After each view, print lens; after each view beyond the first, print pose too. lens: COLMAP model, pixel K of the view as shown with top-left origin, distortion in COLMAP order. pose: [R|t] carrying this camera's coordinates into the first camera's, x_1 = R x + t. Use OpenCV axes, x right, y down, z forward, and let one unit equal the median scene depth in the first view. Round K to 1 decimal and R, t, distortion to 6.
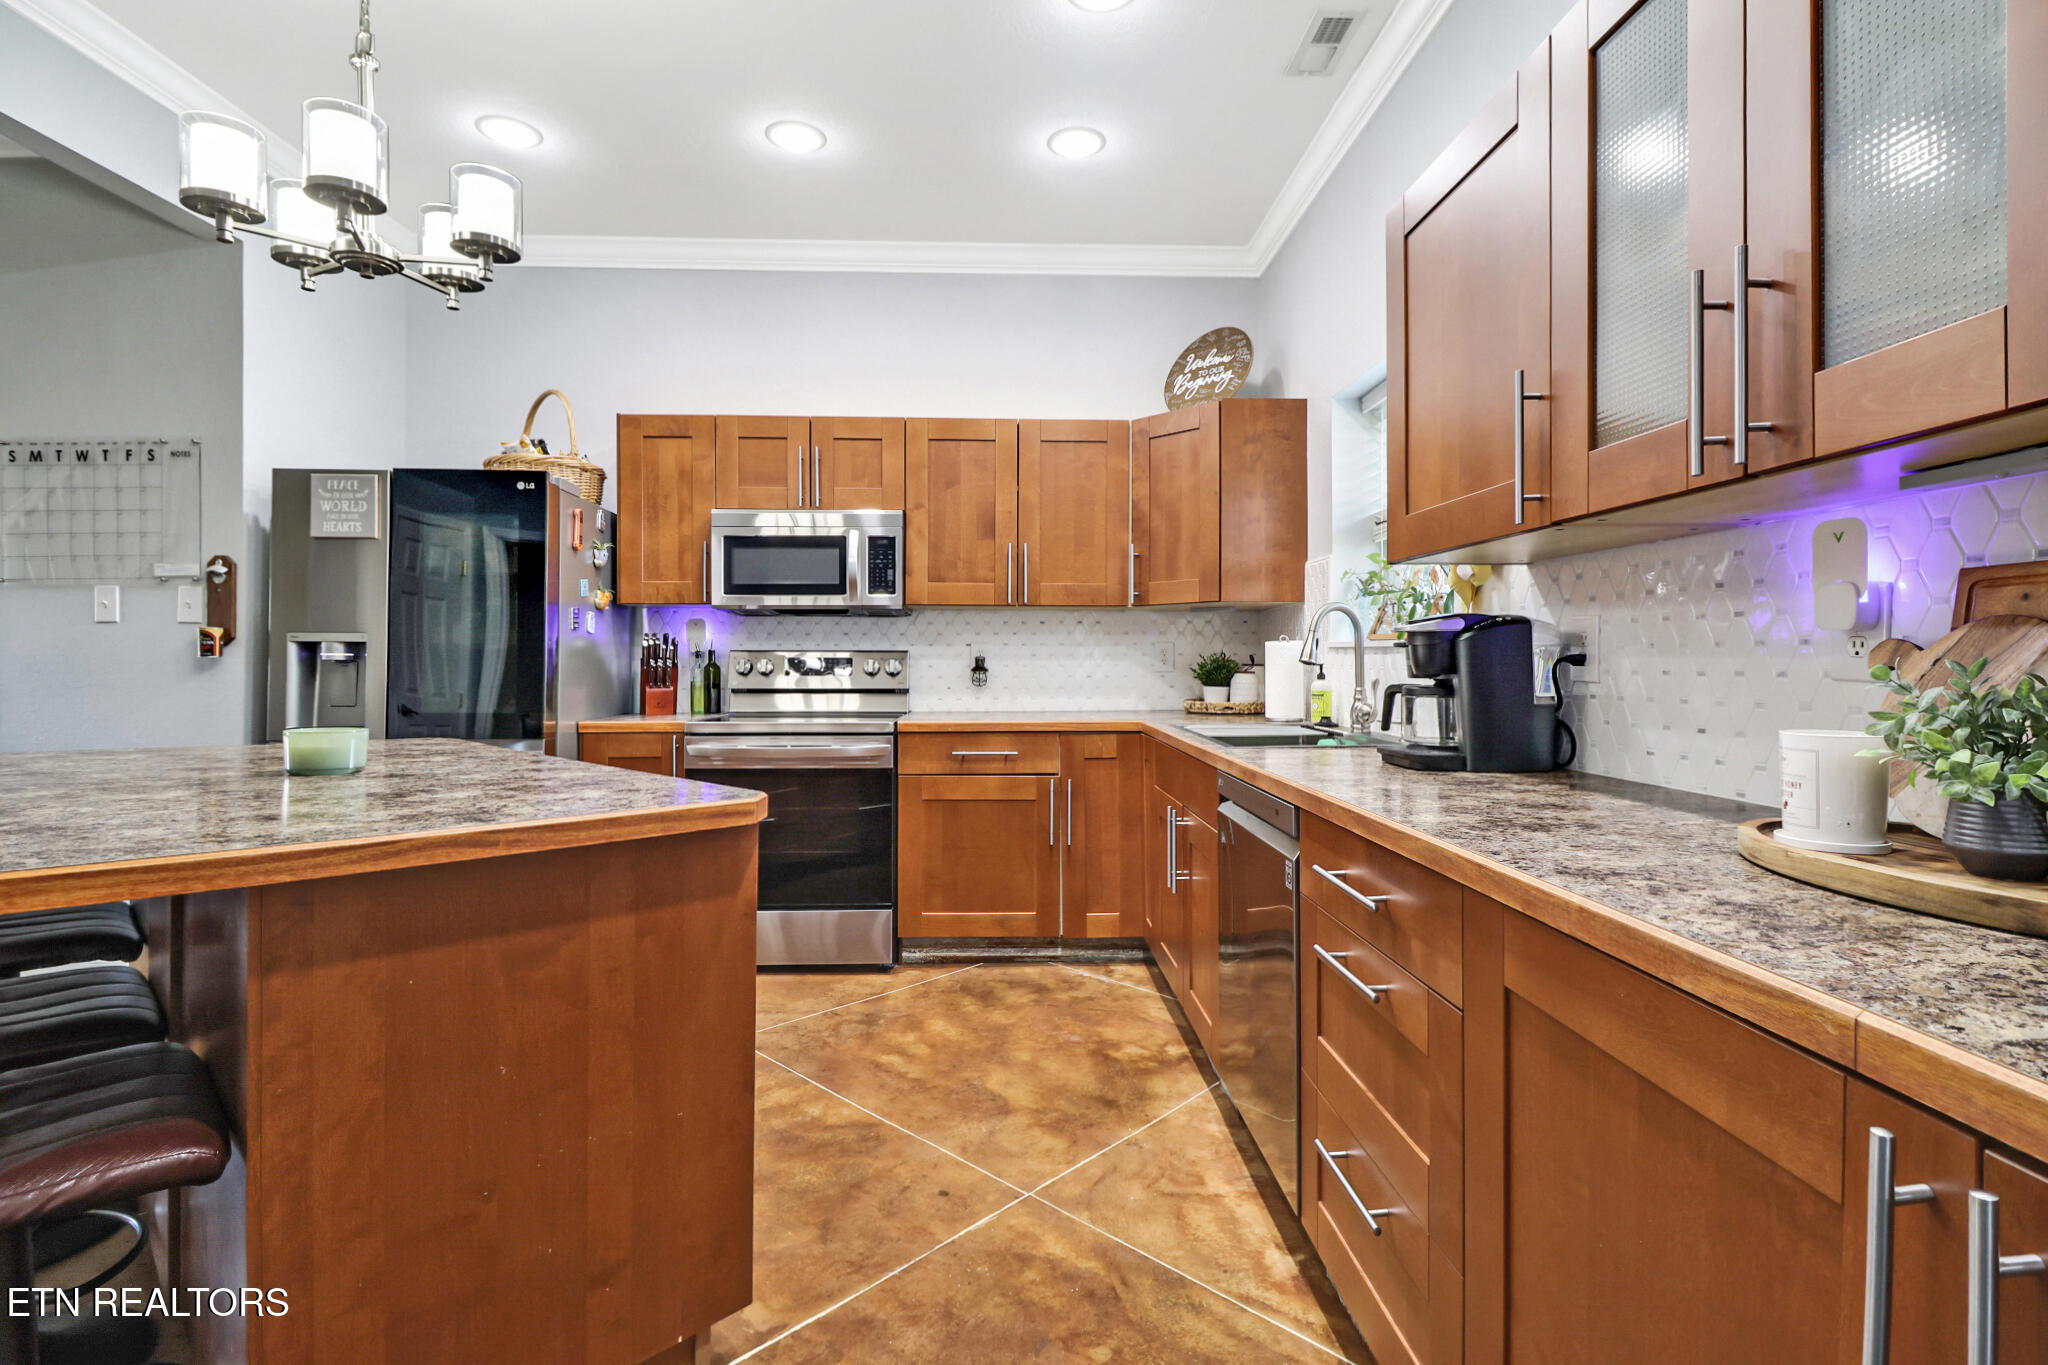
lens RADIAL K [[953.1, 0, 1015.6], [0, 953.1, 666.6], [0, 0, 1]] dist [-0.008414, -0.004196]
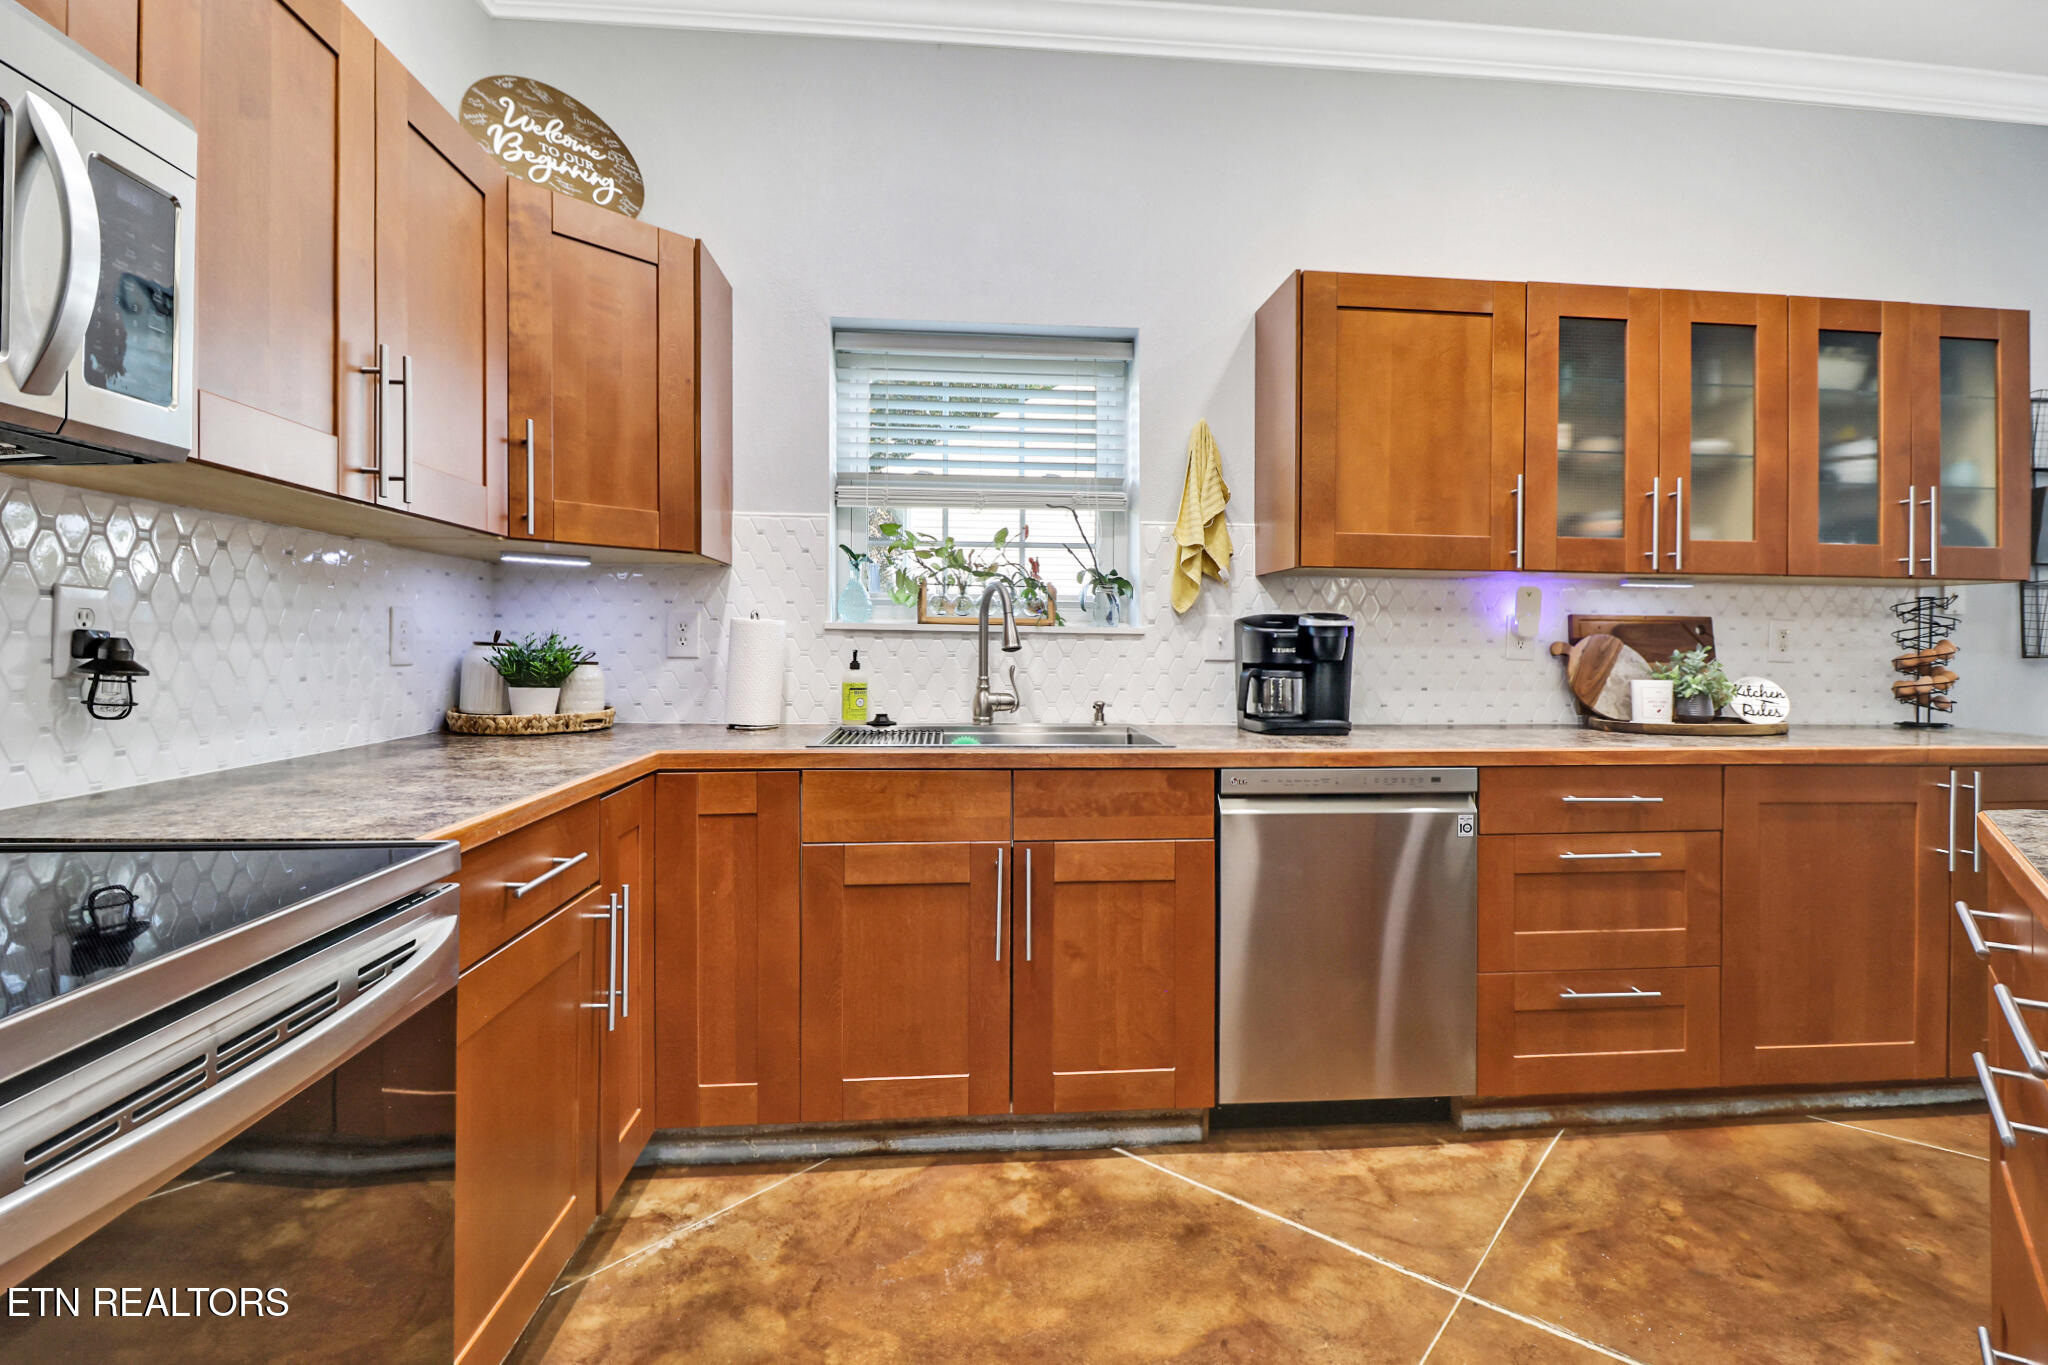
lens RADIAL K [[953.1, 0, 1020.8], [0, 953.1, 671.3], [0, 0, 1]] dist [-0.008414, -0.004196]
pose [[-0.059524, -0.012802, 0.998145, -0.594071], [0.001170, 0.999916, 0.012895, 0.004782], [-0.998226, 0.001935, -0.059504, 1.098679]]
